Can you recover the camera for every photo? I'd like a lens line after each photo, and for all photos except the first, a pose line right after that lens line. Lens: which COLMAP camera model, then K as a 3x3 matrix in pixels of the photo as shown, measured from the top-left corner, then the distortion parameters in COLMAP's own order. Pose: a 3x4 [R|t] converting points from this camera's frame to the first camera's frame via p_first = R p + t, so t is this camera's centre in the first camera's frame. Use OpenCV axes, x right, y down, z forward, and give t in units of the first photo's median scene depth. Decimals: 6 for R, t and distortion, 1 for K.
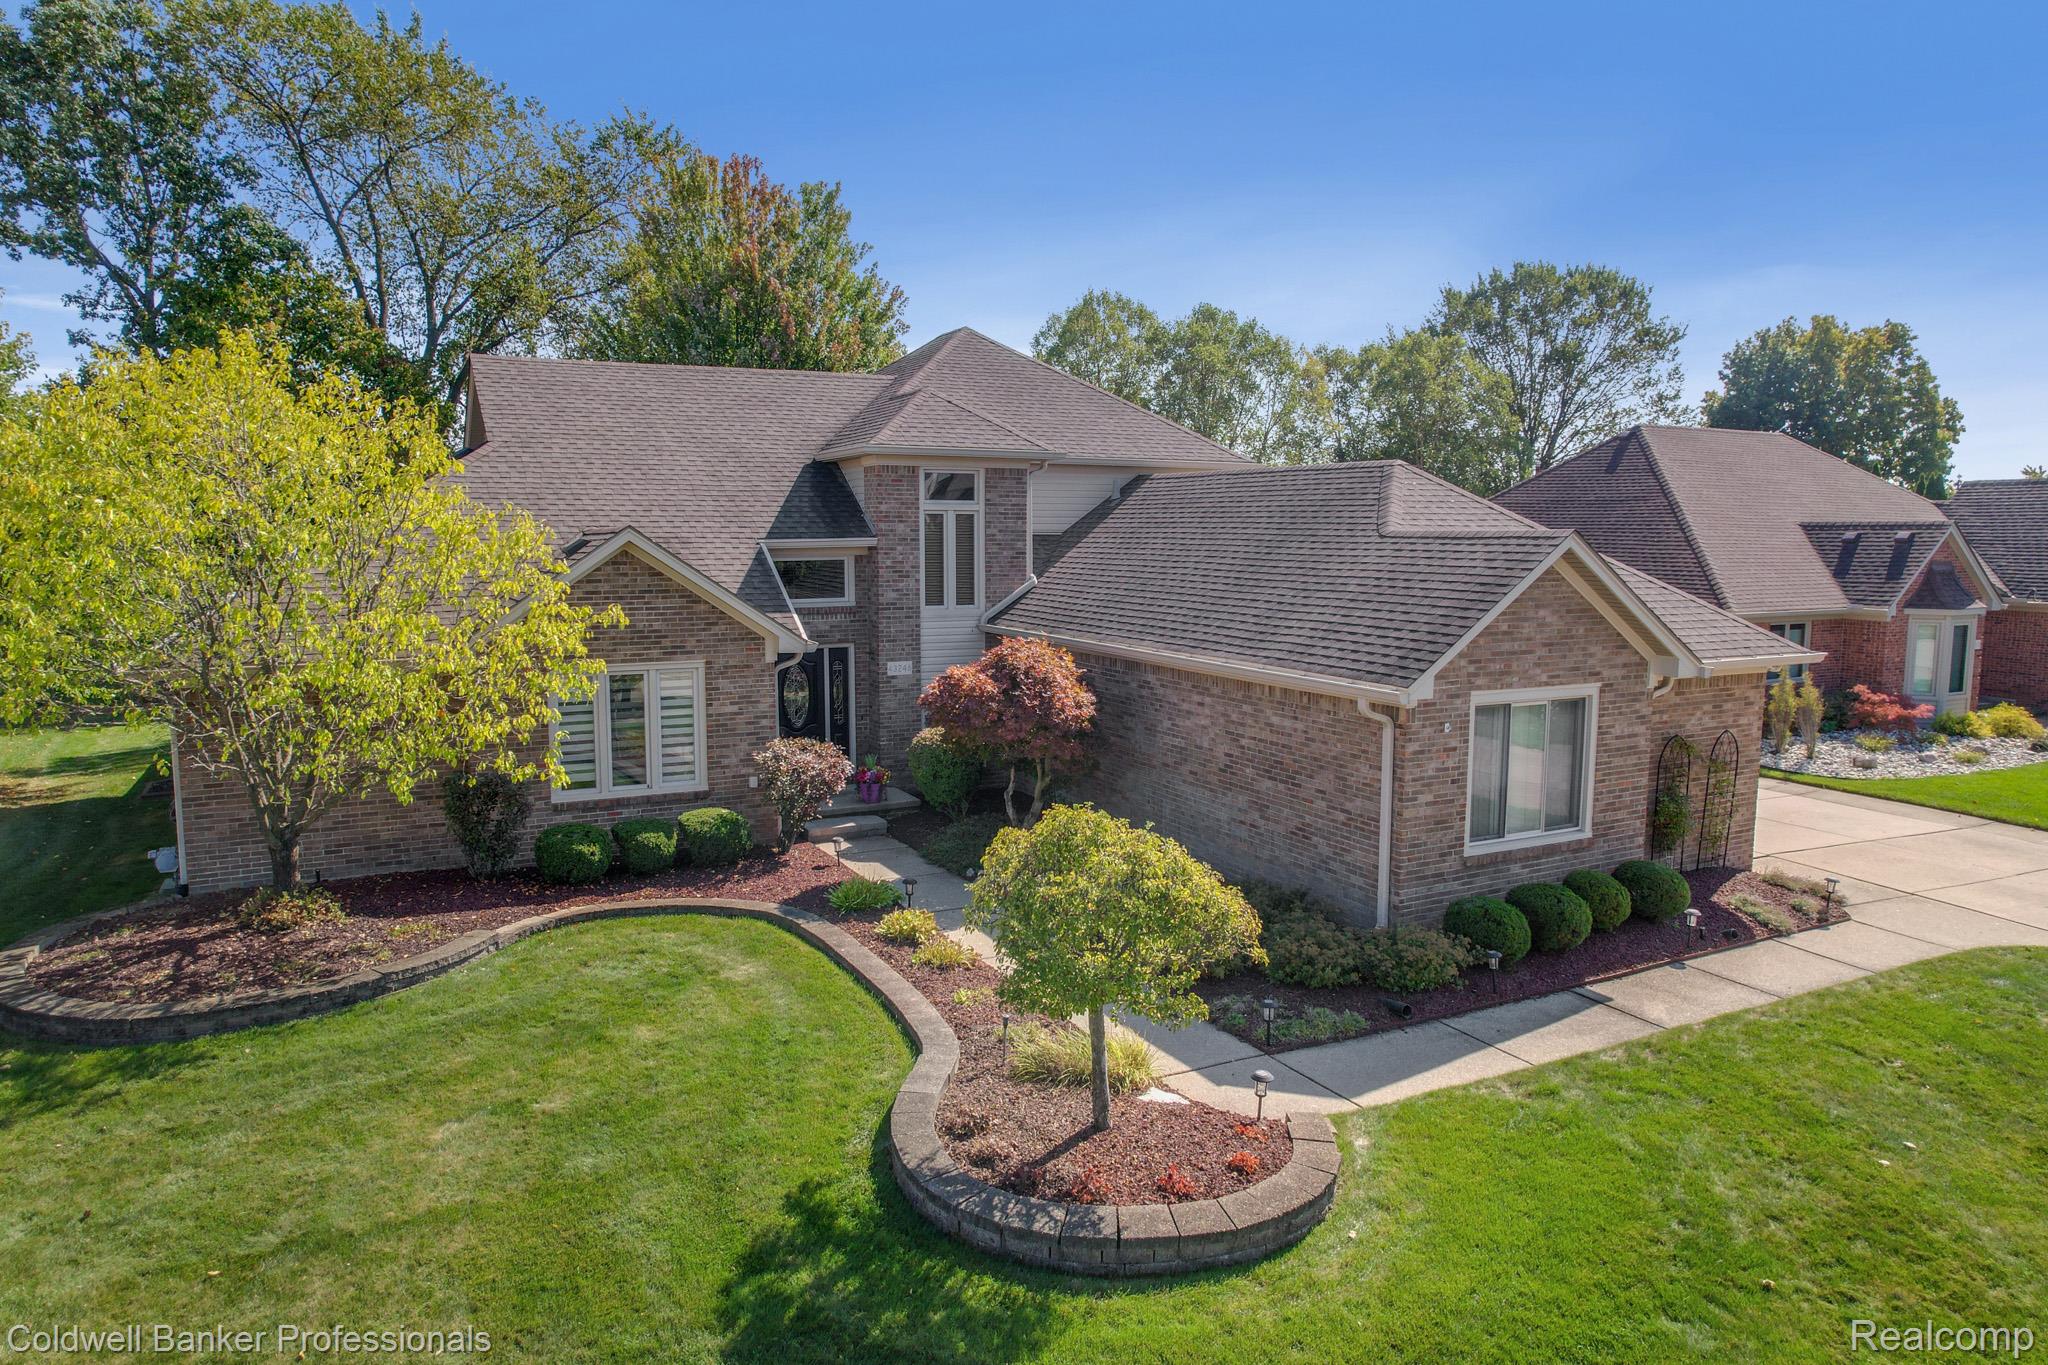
lens RADIAL K [[1337.0, 0, 1024.0], [0, 1337.0, 682.5], [0, 0, 1]] dist [-0.082737, 0.078678]
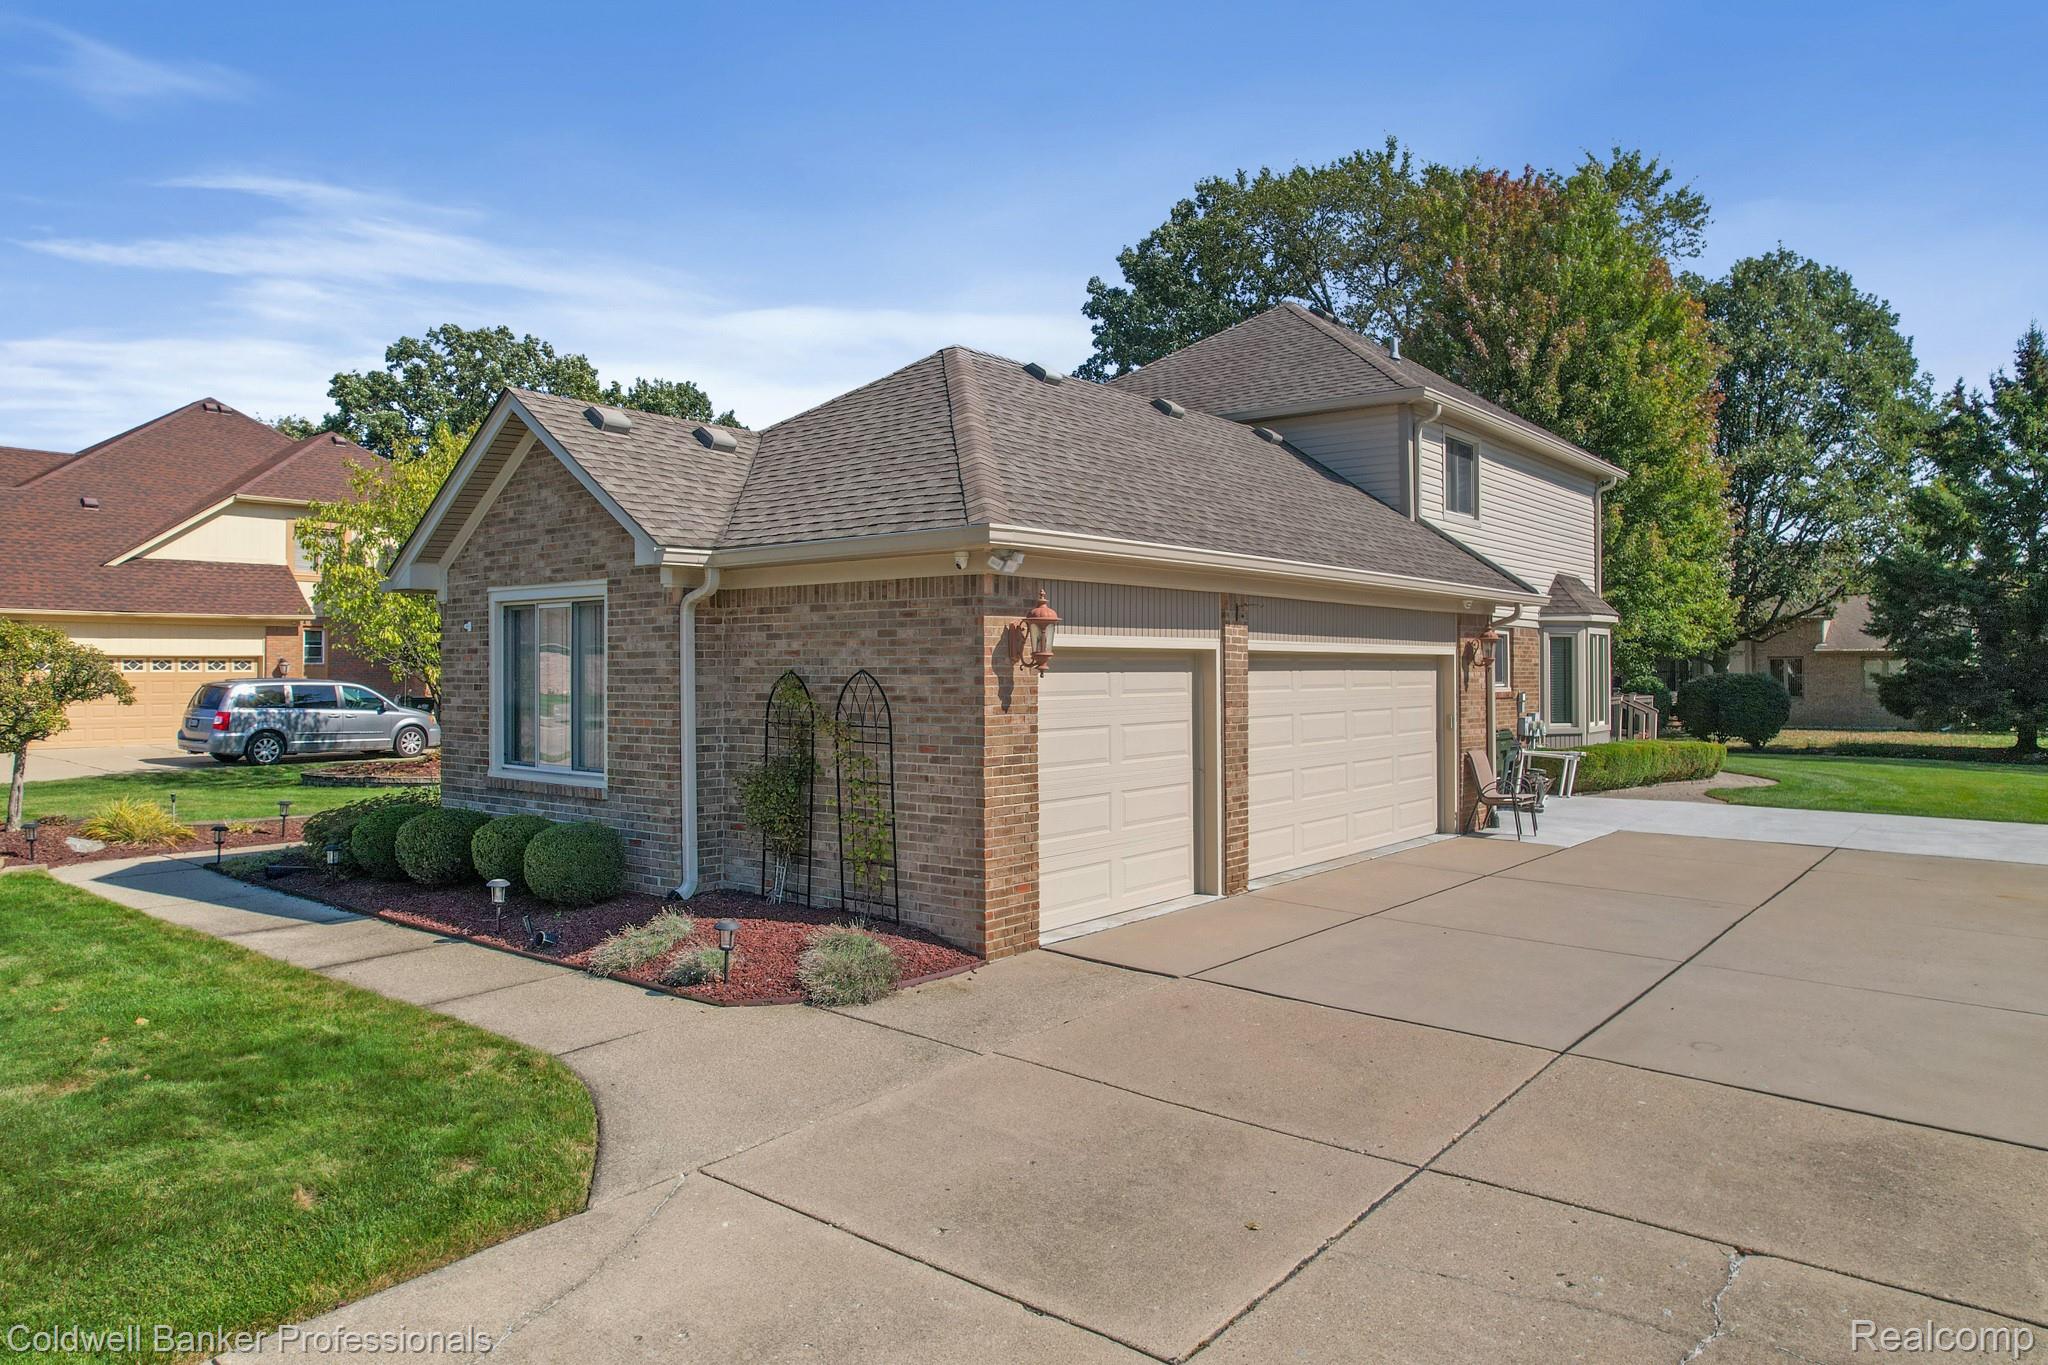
lens RADIAL K [[1339.3, 0, 1019.7], [0, 1339.3, 638.3], [0, 0, 1]] dist [-0.068951, 0.056471]
pose [[0.394573, -0.023698, -0.918559, 1.192878], [-0.102491, 0.992294, -0.069626, 0.060838], [0.913131, 0.121617, 0.389103, 0.898651]]
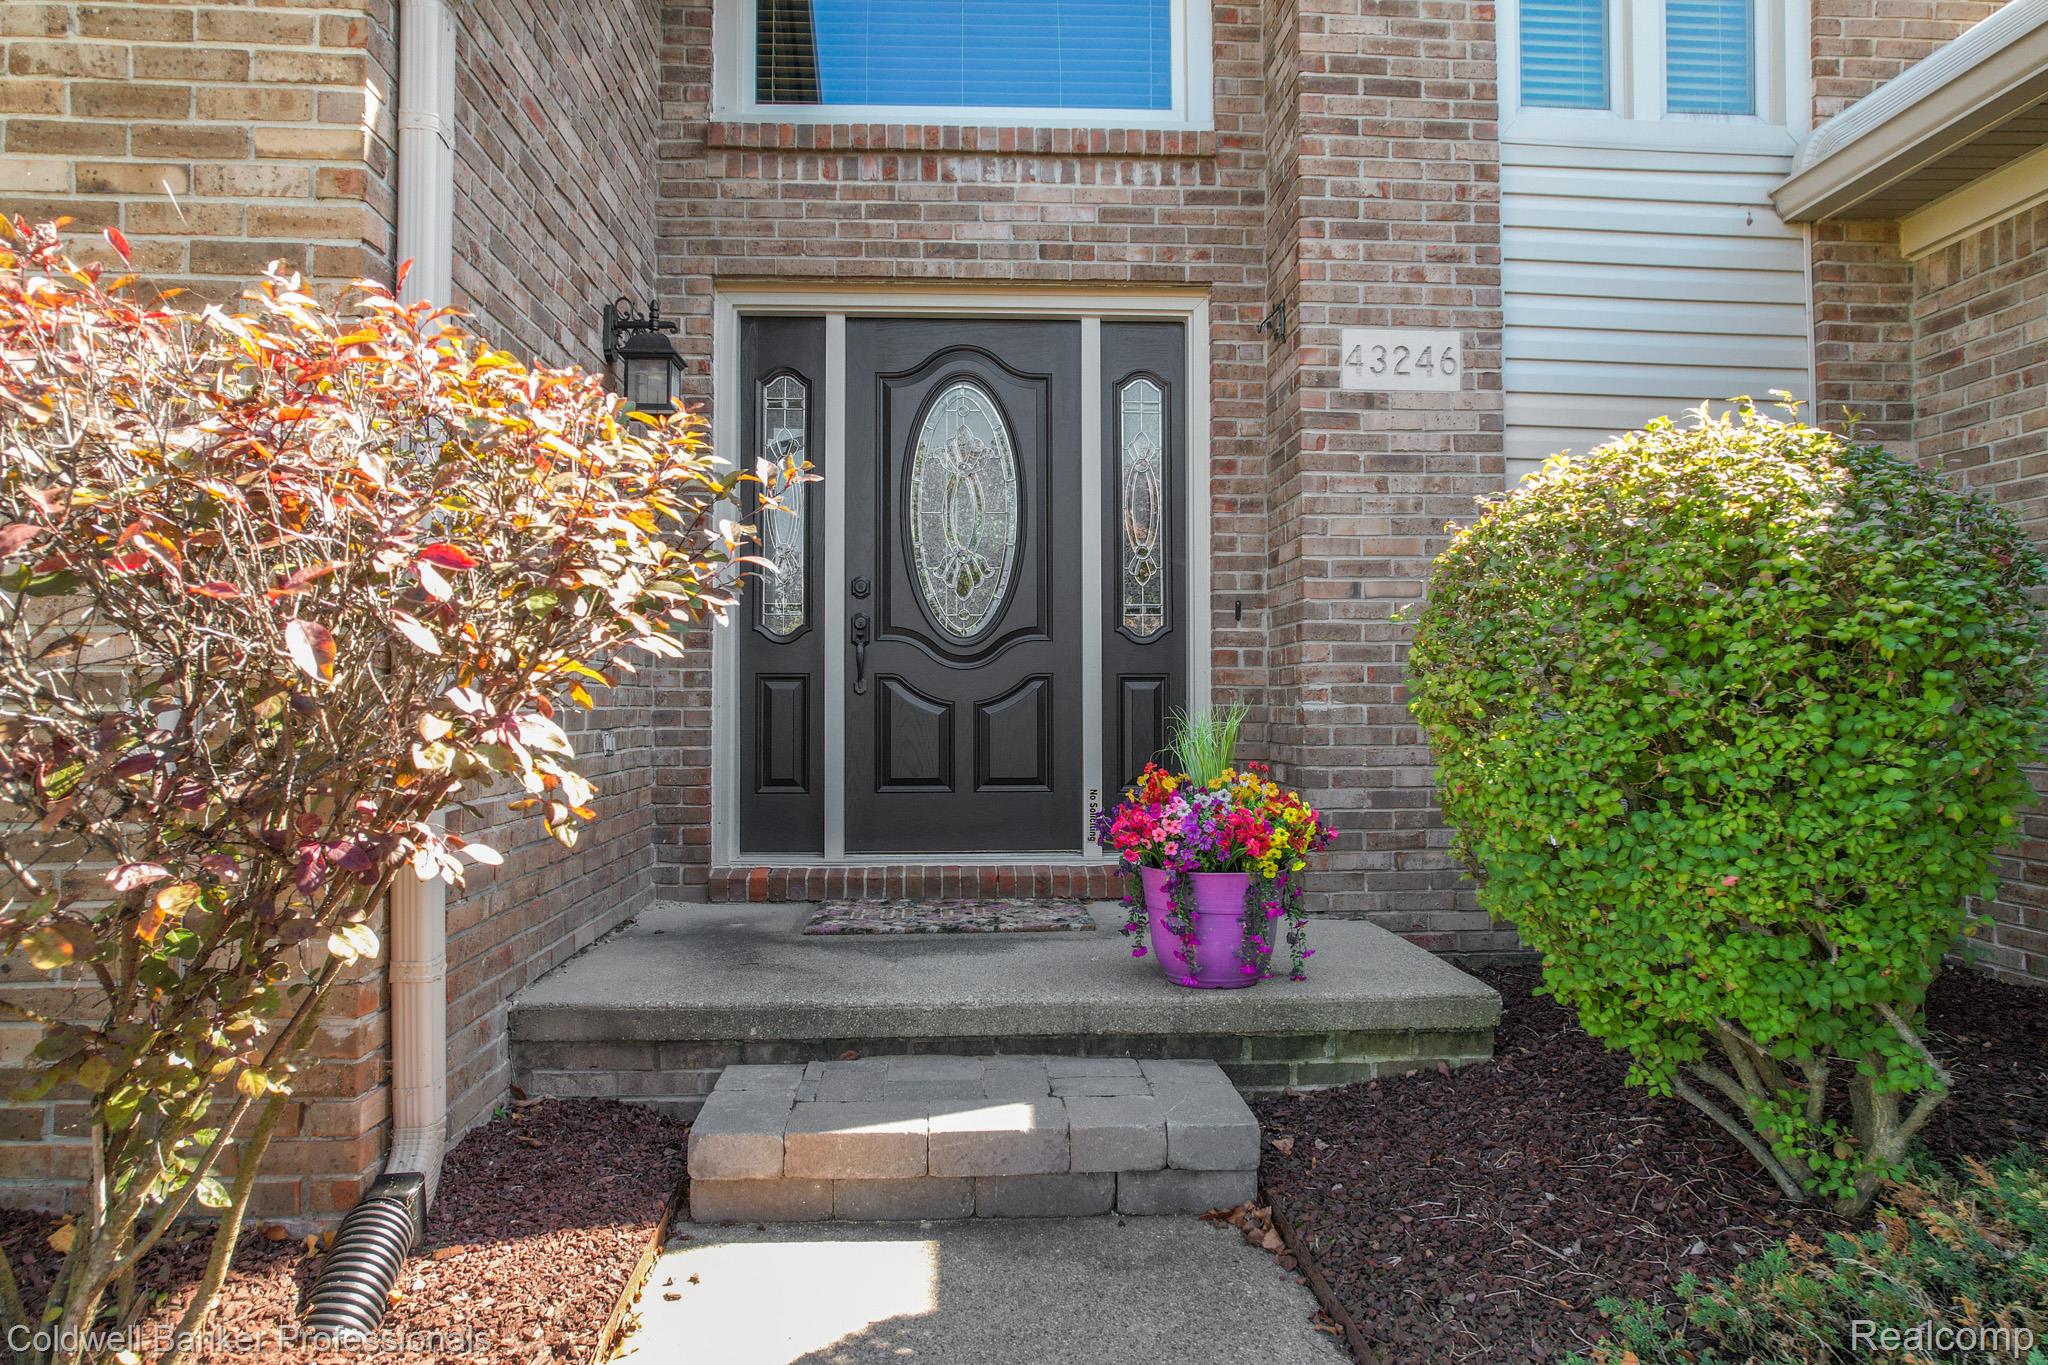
lens RADIAL K [[1334.8, 0, 1026.0], [0, 1334.8, 675.7], [0, 0, 1]] dist [-0.090341, 0.088004]
pose [[0.912978, -0.004884, -0.407980, -0.084243], [-0.050761, 0.990800, -0.125453, 0.095105], [0.404840, 0.135245, 0.904330, 1.081436]]
